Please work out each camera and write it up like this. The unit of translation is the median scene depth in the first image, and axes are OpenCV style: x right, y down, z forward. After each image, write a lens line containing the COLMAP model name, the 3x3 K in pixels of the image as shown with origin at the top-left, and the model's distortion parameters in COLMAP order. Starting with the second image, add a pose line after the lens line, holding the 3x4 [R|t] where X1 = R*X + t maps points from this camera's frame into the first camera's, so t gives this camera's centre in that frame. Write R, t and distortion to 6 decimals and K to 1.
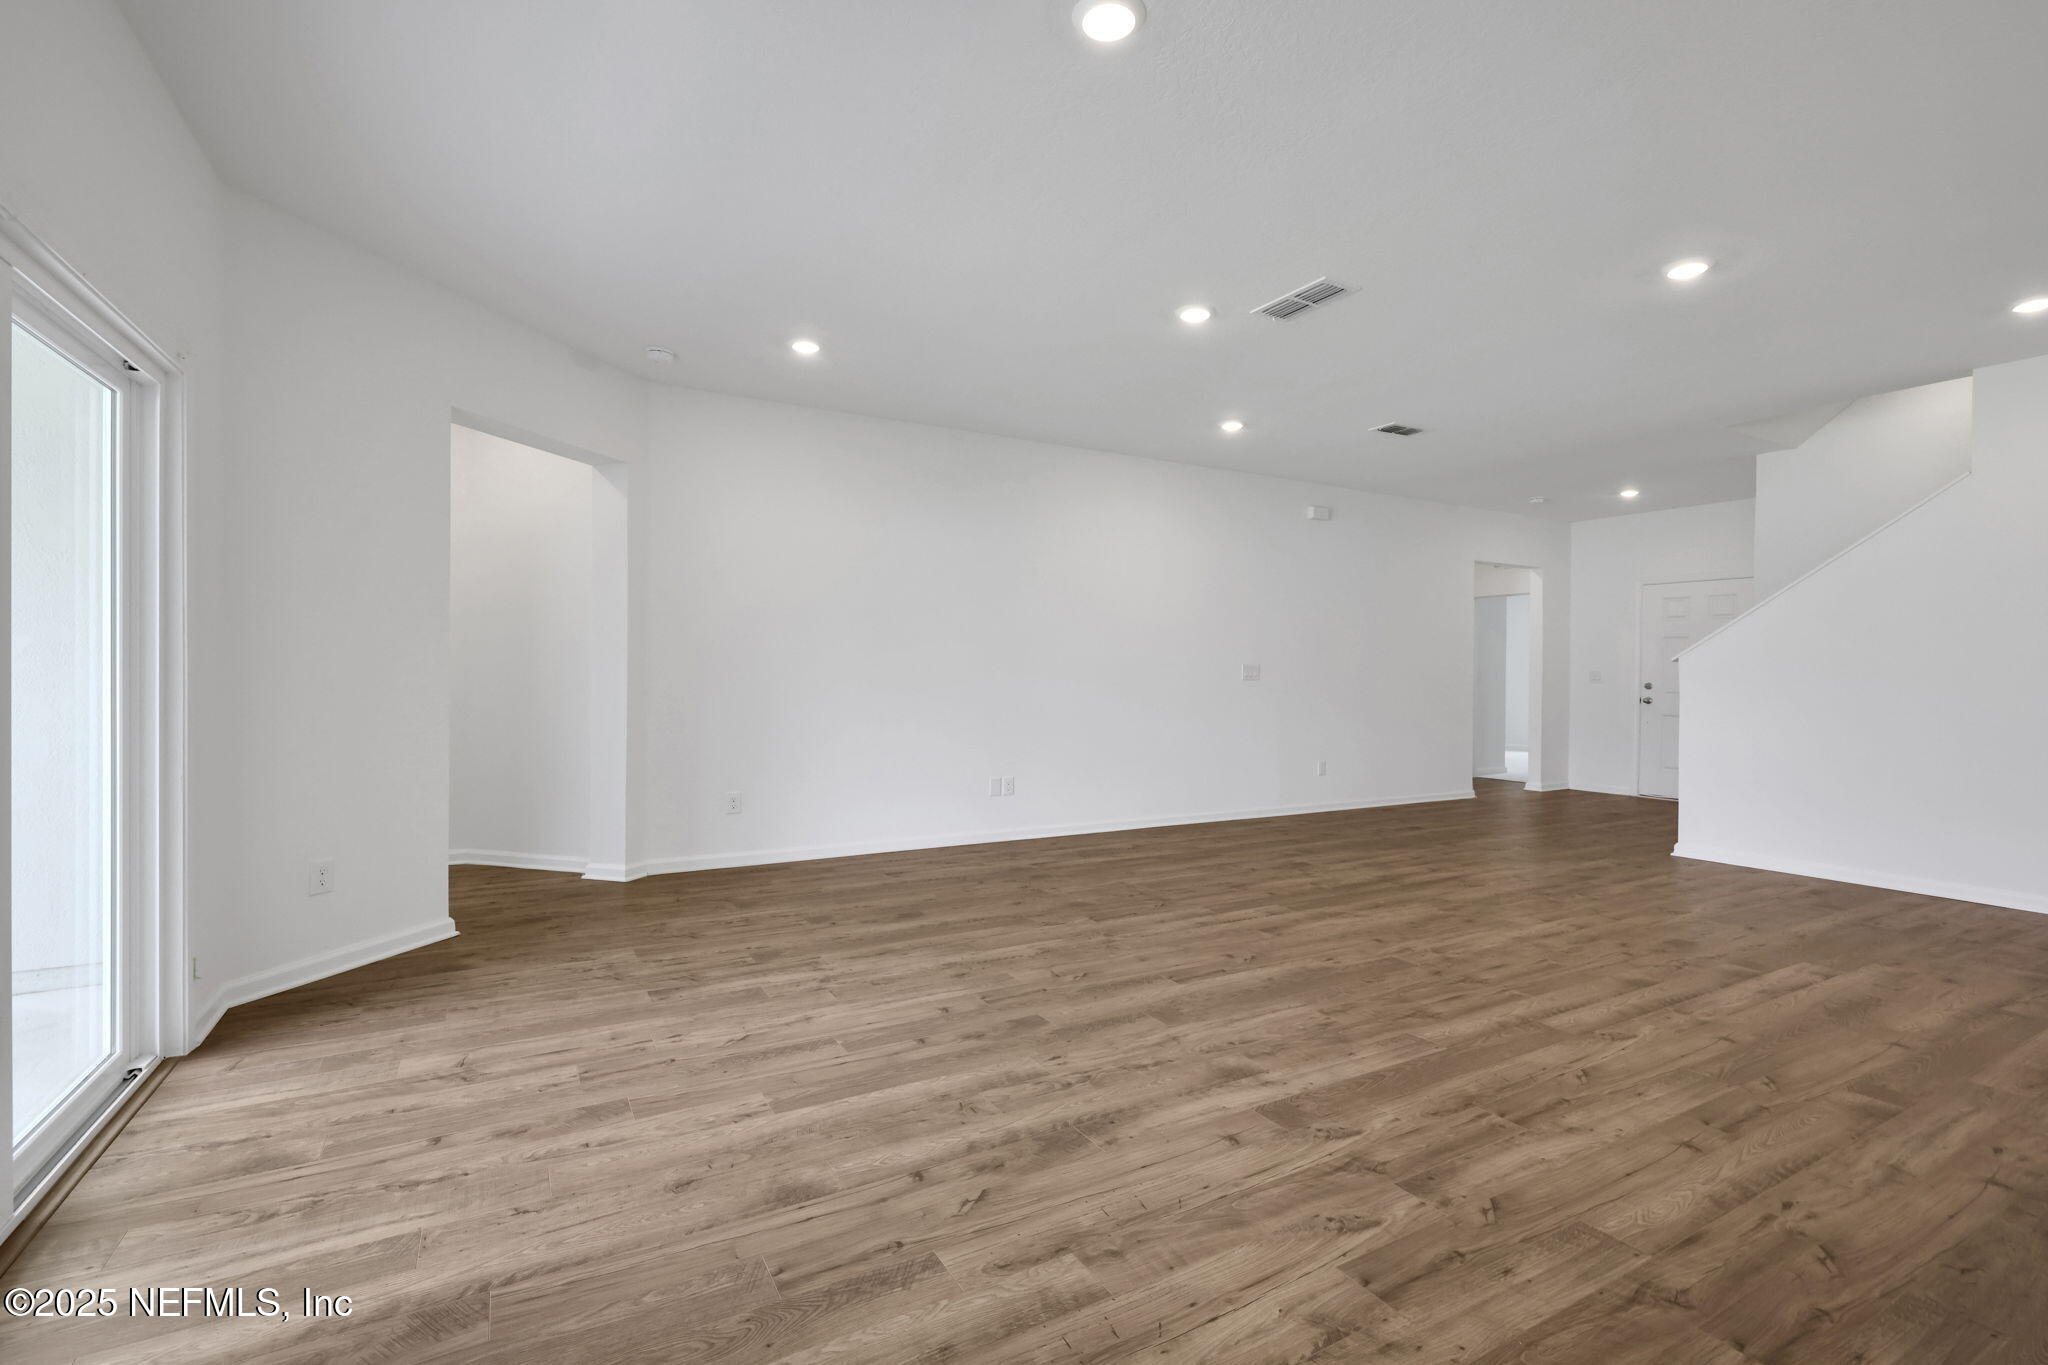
lens RADIAL K [[919.0, 0, 1006.3], [0, 919.0, 680.9], [0, 0, 1]] dist [0.005491, -0.001181]
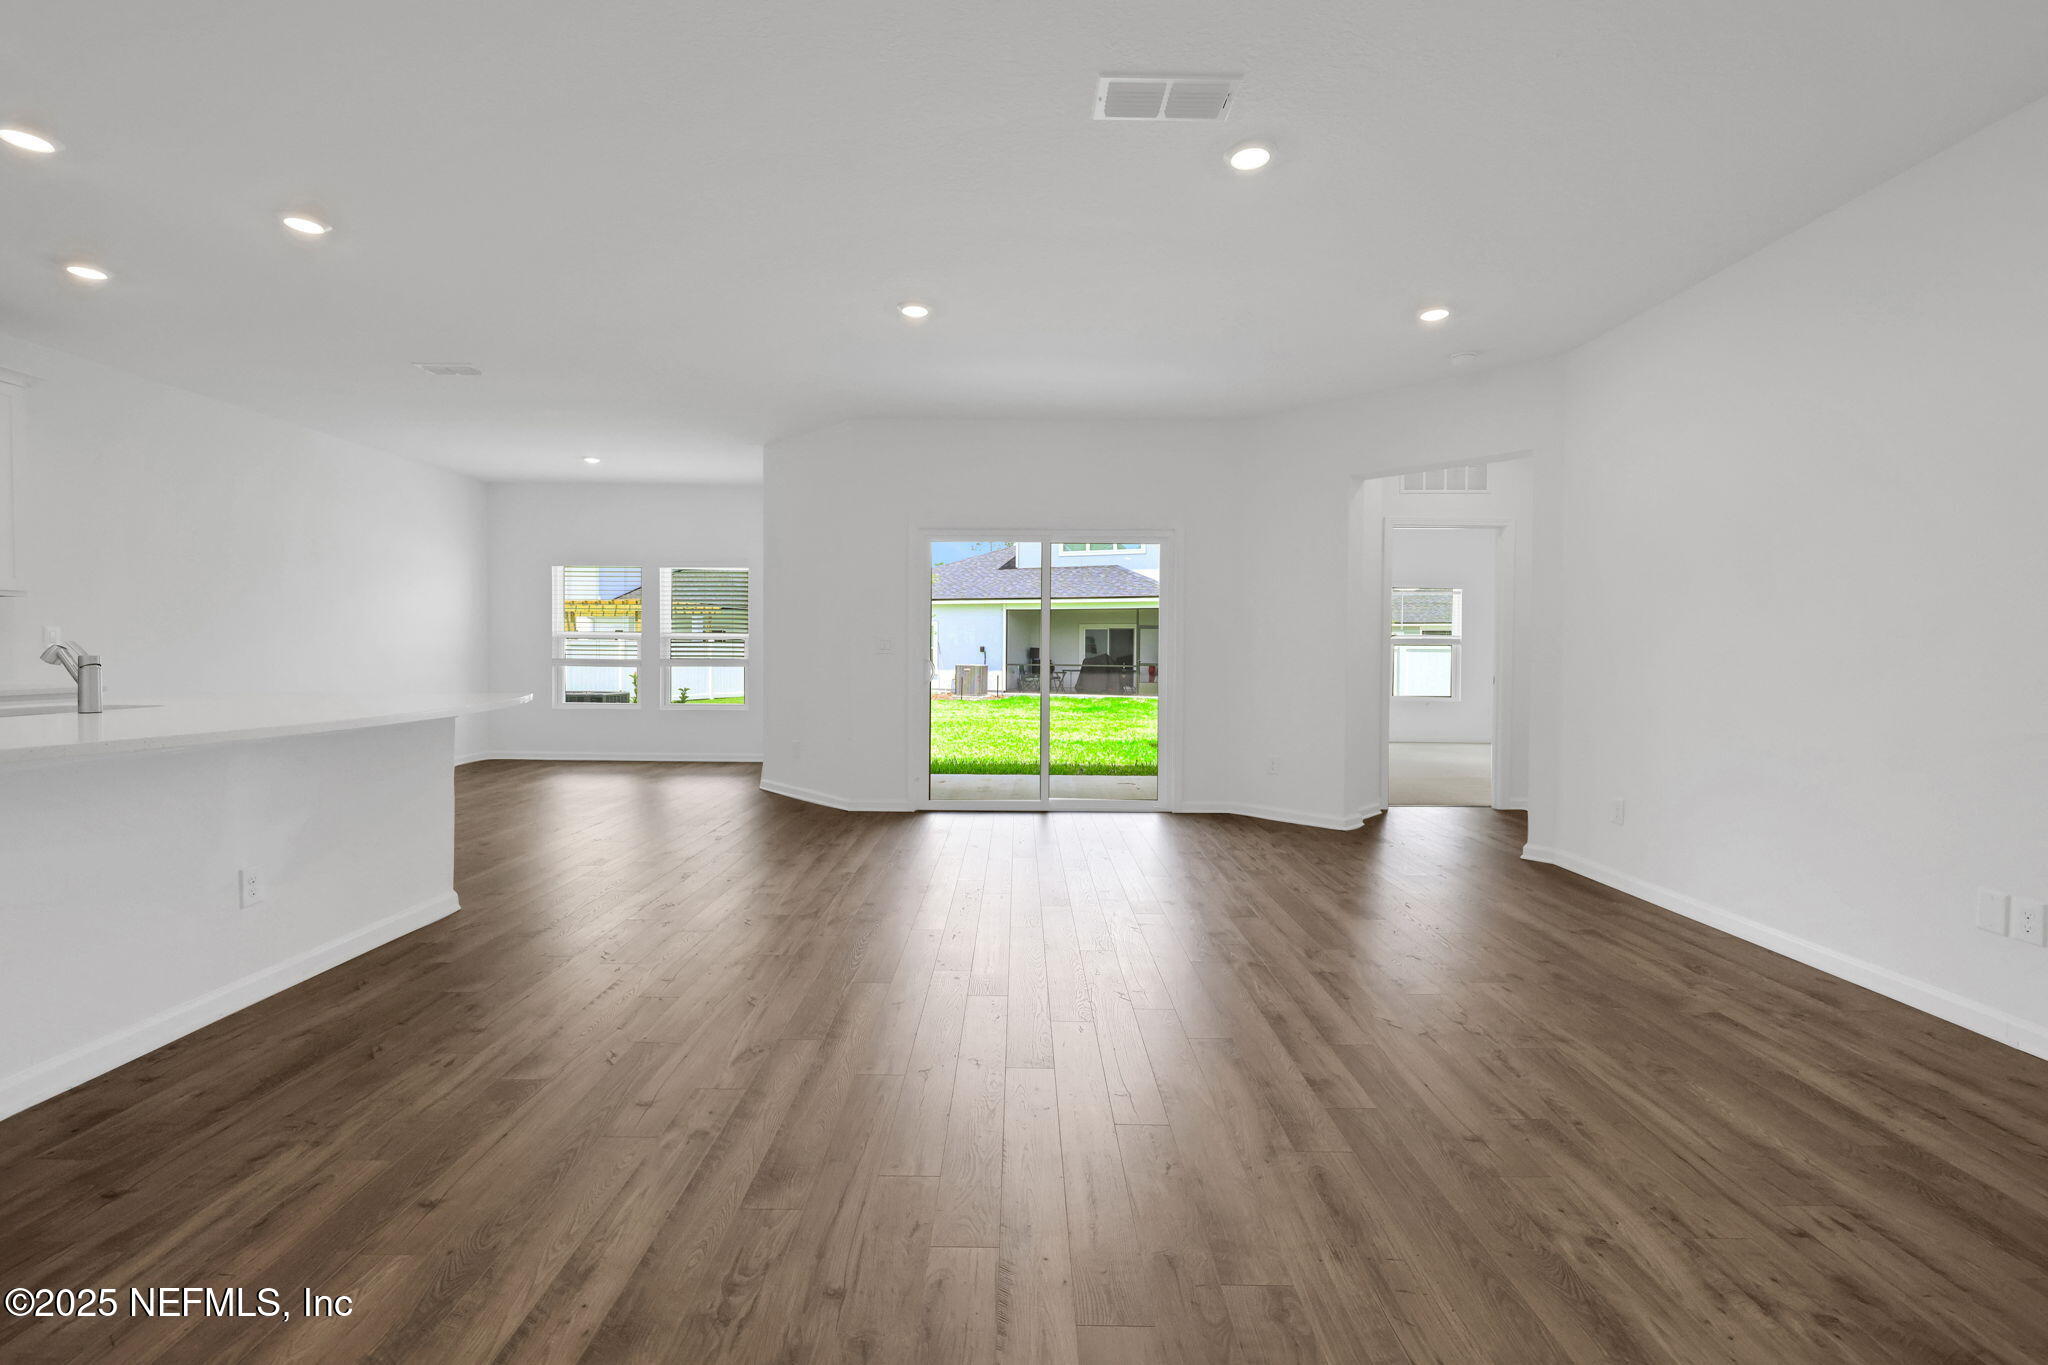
lens RADIAL K [[877.6, 0, 1016.1], [0, 877.6, 675.8], [0, 0, 1]] dist [0.018081, -0.004233]
pose [[-0.488621, 0.010388, -0.872434, 1.419743], [-0.015889, 0.999657, 0.020802, -0.016112], [0.872351, 0.024026, -0.488289, 1.811949]]
